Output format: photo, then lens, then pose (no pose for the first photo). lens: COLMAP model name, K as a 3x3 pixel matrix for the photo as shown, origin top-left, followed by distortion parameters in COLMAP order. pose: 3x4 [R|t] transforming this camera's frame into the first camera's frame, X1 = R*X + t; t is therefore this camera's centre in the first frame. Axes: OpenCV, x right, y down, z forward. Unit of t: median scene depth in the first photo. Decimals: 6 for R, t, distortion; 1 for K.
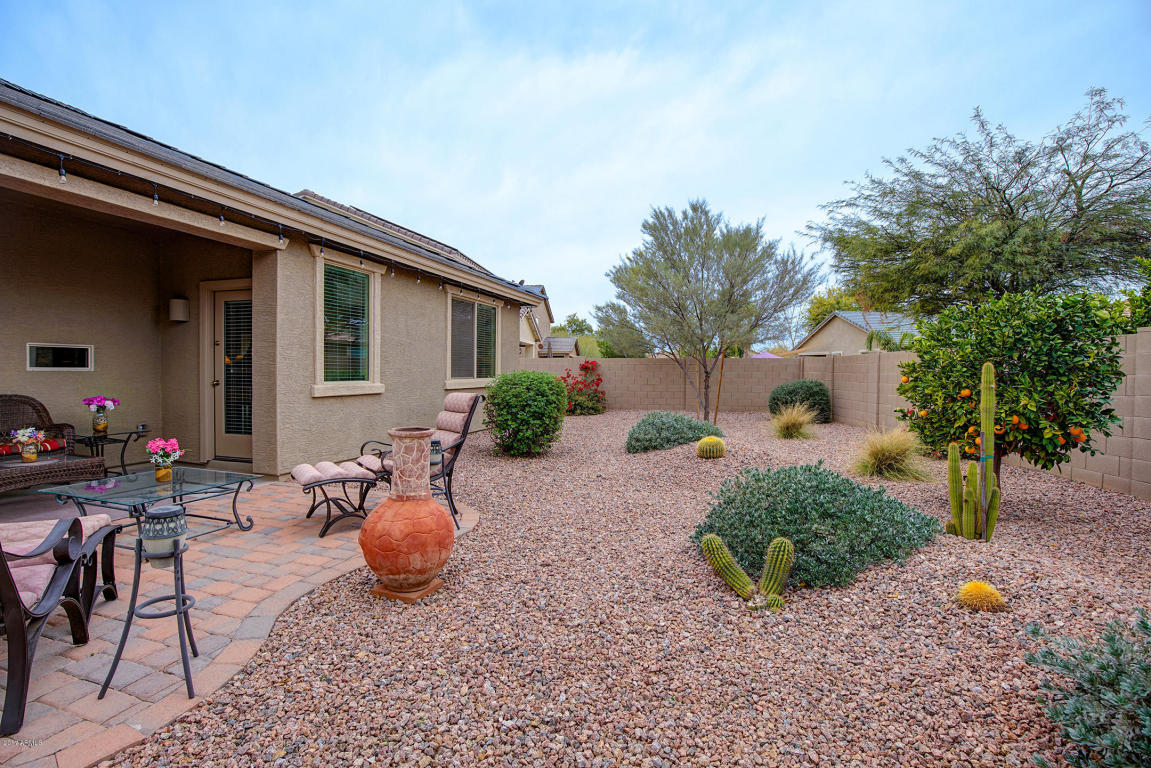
lens RADIAL K [[528.4, 0, 575.5], [0, 528.4, 384.0], [0, 0, 1]] dist [-0.030958, 0.000524]
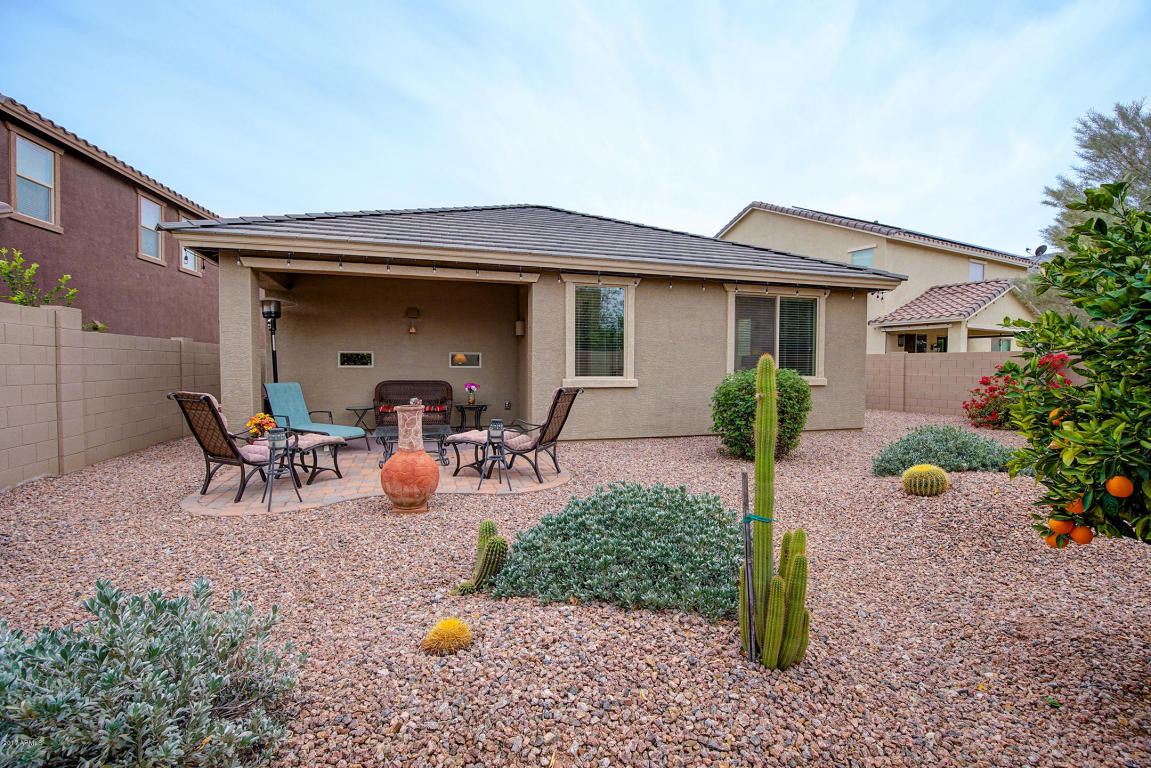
lens RADIAL K [[528.4, 0, 575.5], [0, 528.4, 384.0], [0, 0, 1]] dist [-0.030958, 0.000524]
pose [[0.547819, 0.022847, -0.836285, 0.569416], [-0.022184, 0.999672, 0.012779, -0.001702], [0.836302, 0.011552, 0.548147, 0.246172]]
